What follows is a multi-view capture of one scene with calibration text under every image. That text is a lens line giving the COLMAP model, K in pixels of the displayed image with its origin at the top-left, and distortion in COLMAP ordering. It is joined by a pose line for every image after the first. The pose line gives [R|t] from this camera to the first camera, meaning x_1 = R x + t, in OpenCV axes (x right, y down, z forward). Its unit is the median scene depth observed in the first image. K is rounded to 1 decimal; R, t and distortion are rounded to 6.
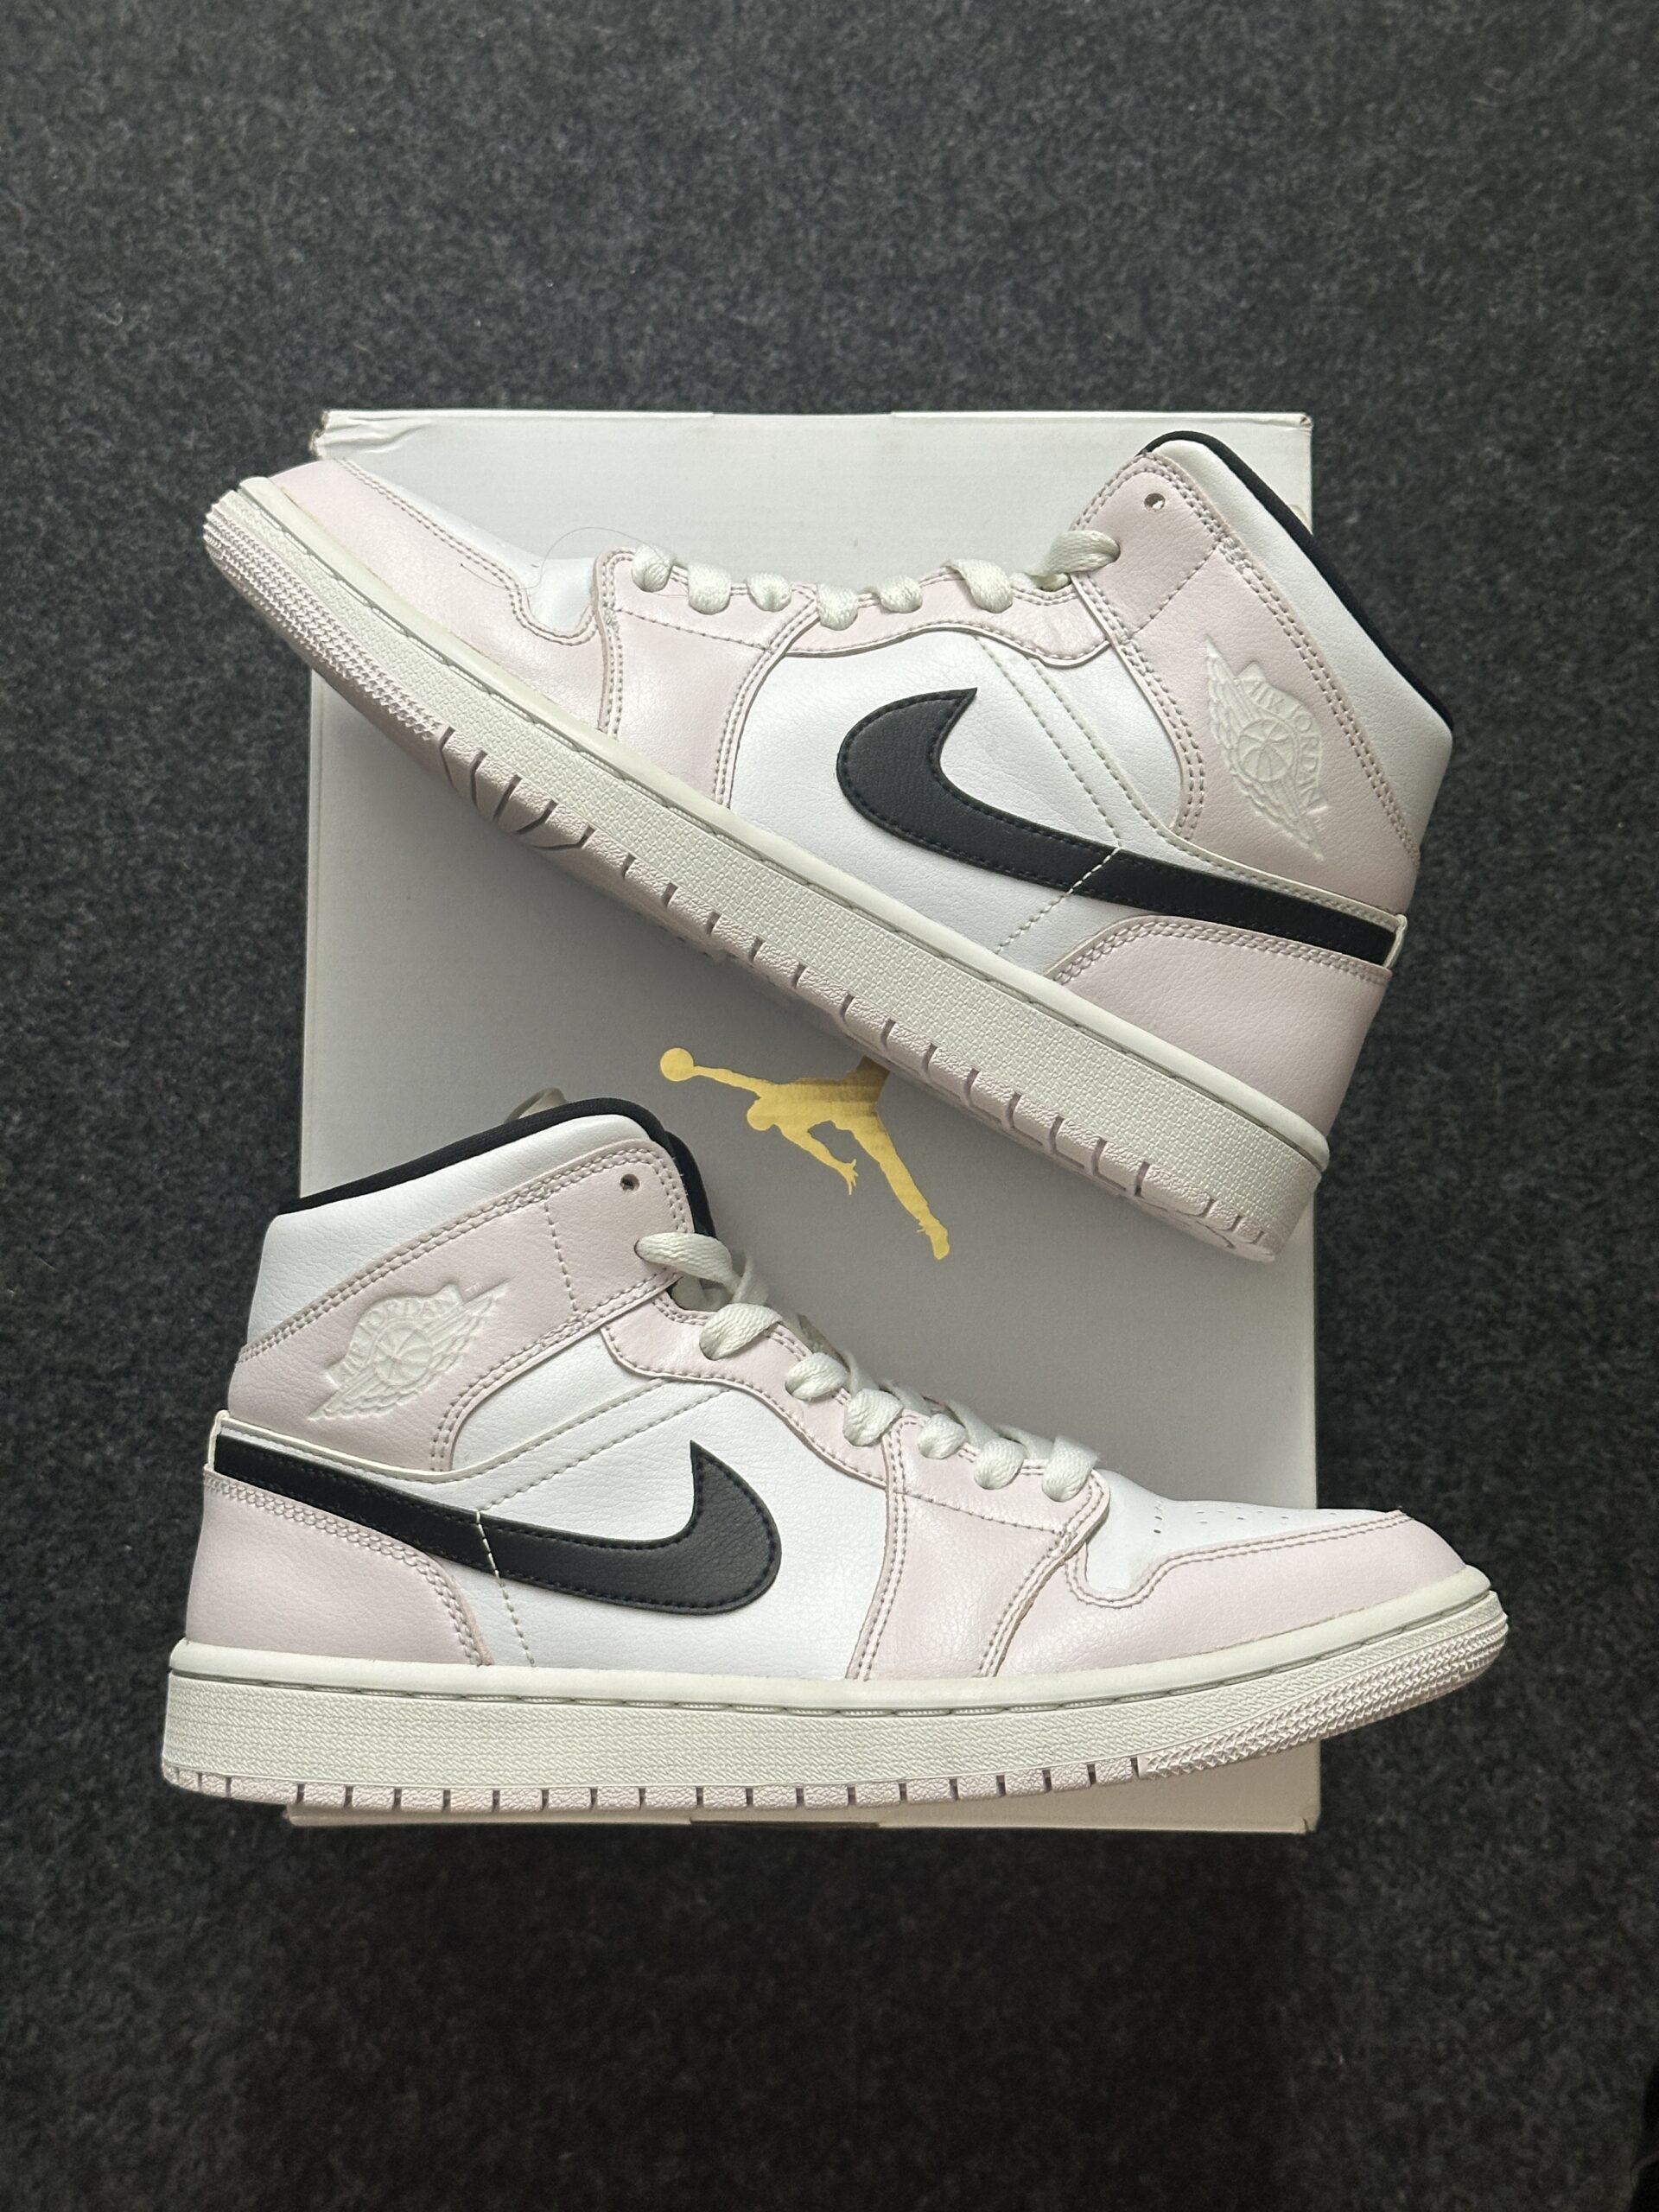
lens RADIAL K [[3072.1, 0, 829.5], [0, 3072.1, 1106.0], [0, 0, 1]] dist [0.213655, 0.014625]
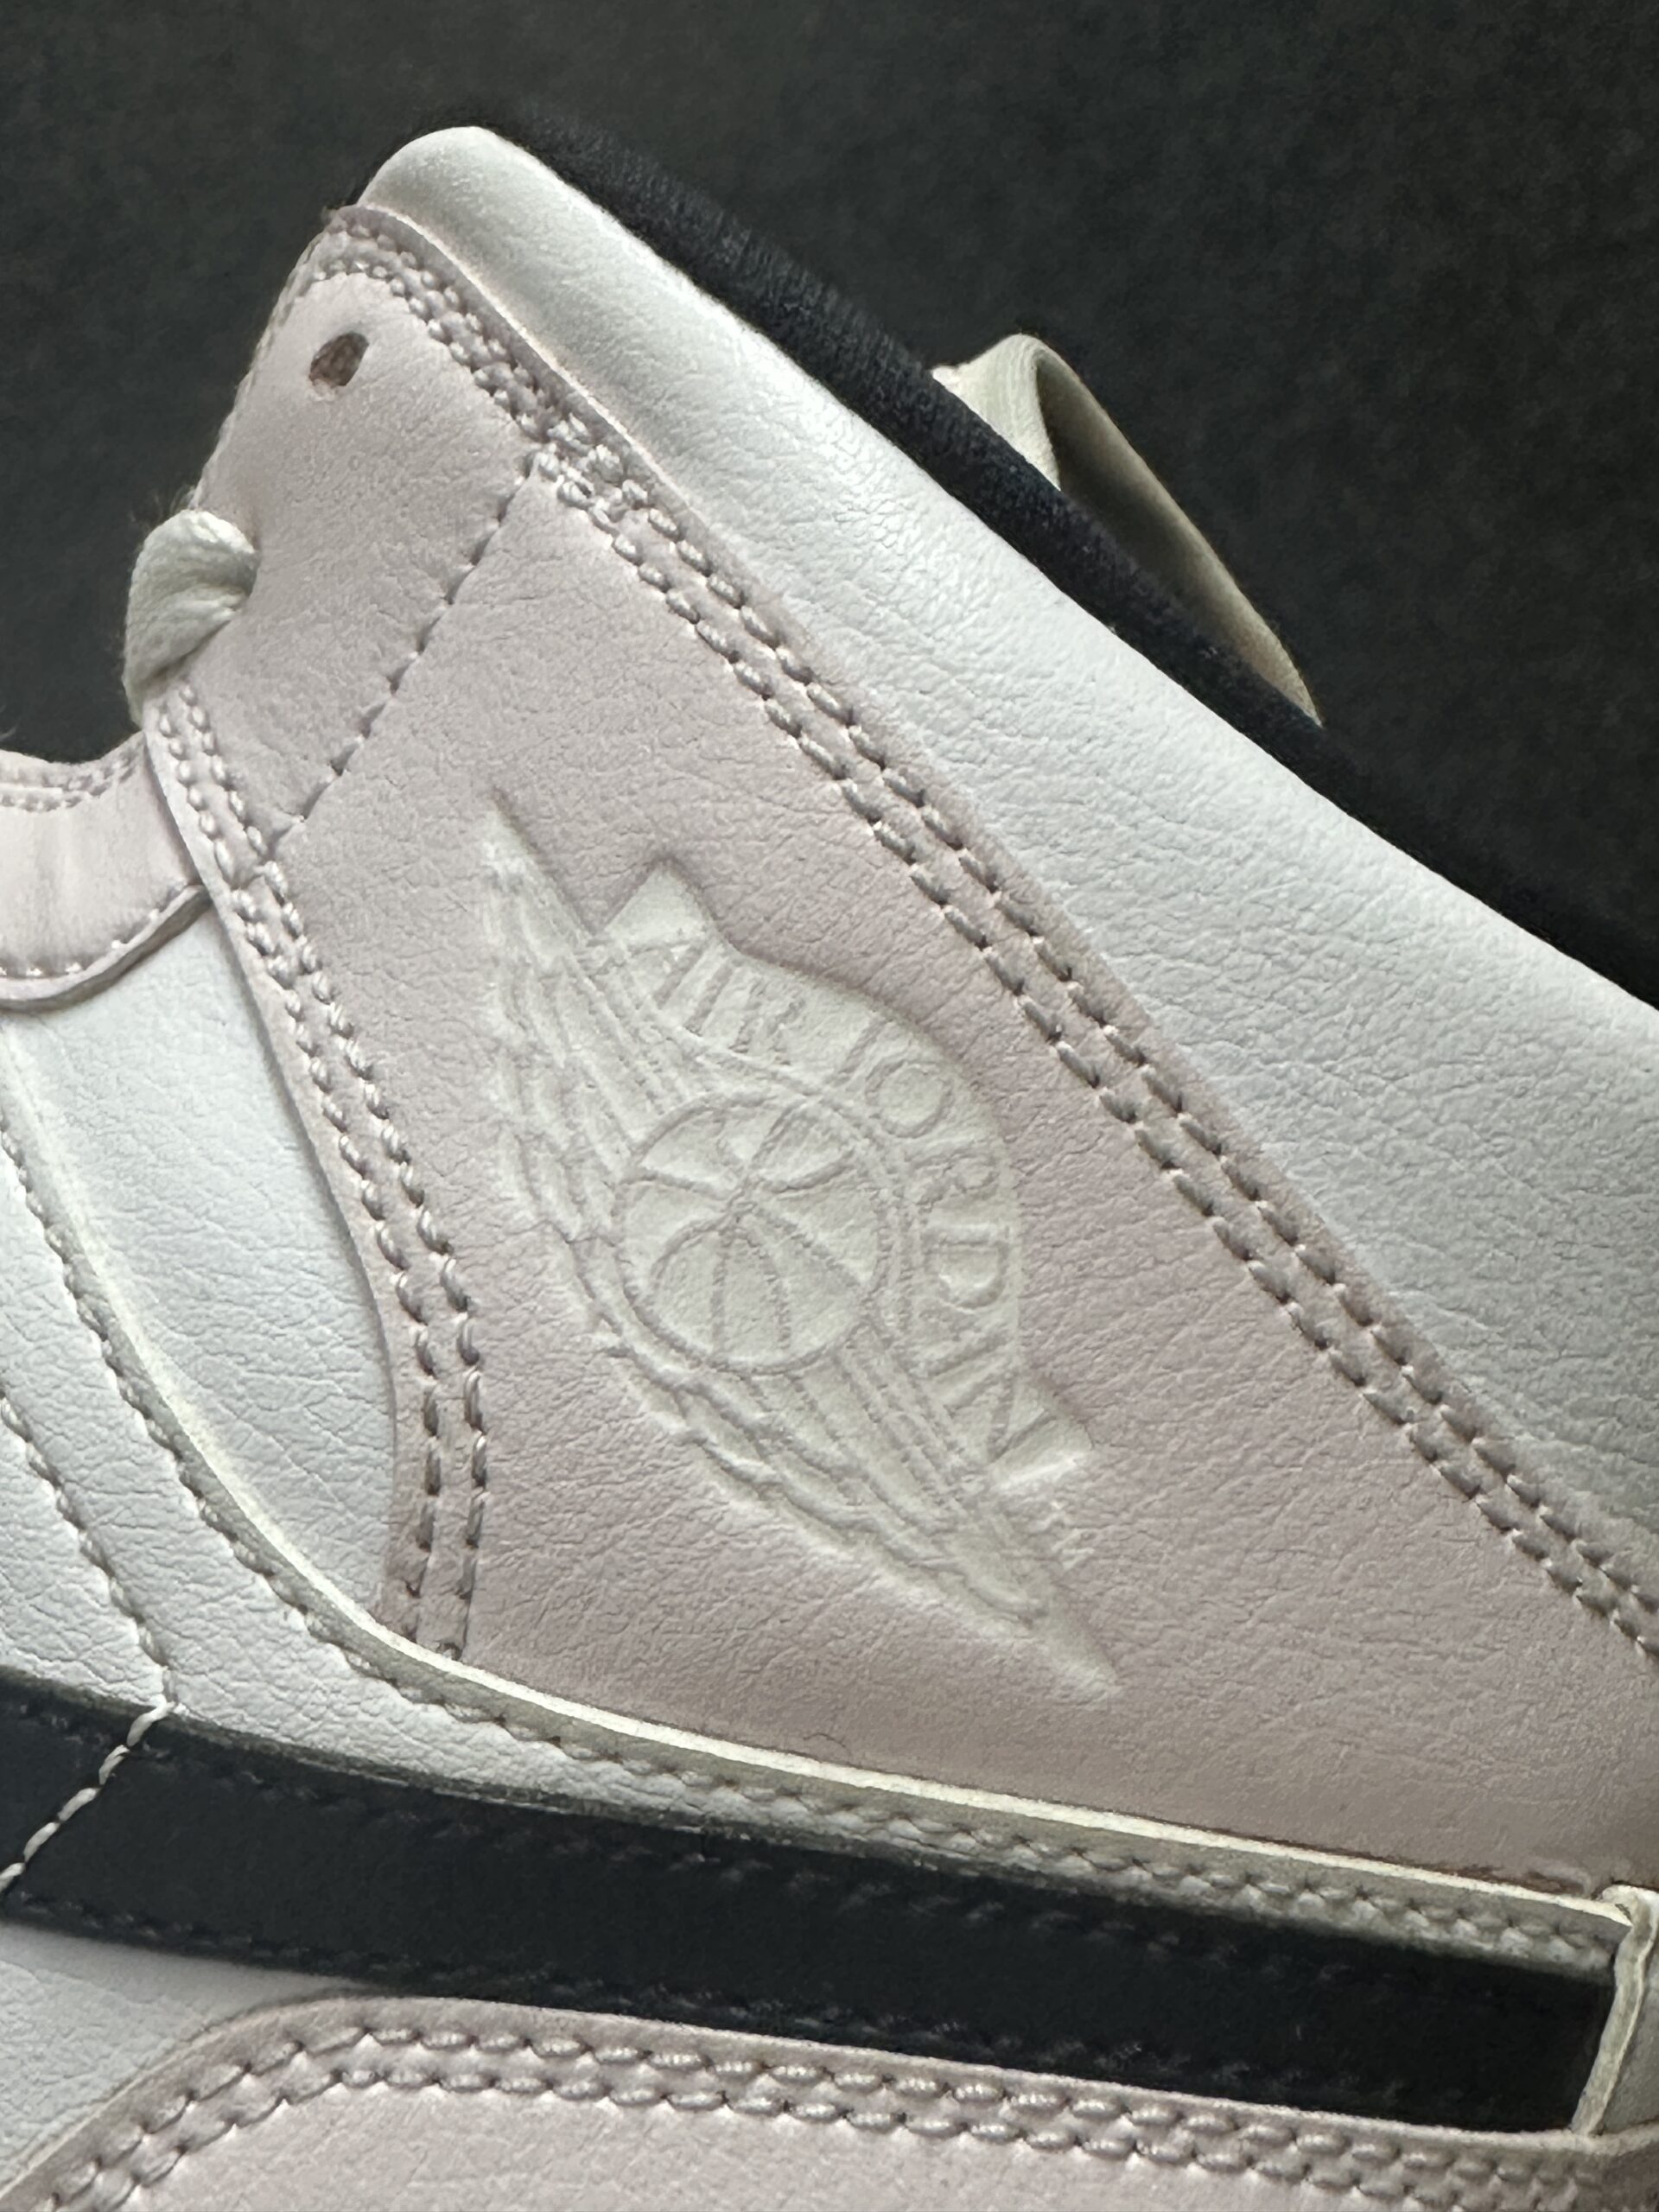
lens RADIAL K [[3016.3, 0, 829.5], [0, 3016.3, 1106.0], [0, 0, 1]] dist [0.016542, 0.021250]
pose [[0.939793, -0.131345, -0.315497, 0.229747], [0.051611, 0.967153, -0.248900, -0.072255], [0.337826, 0.217632, 0.915702, 0.842913]]
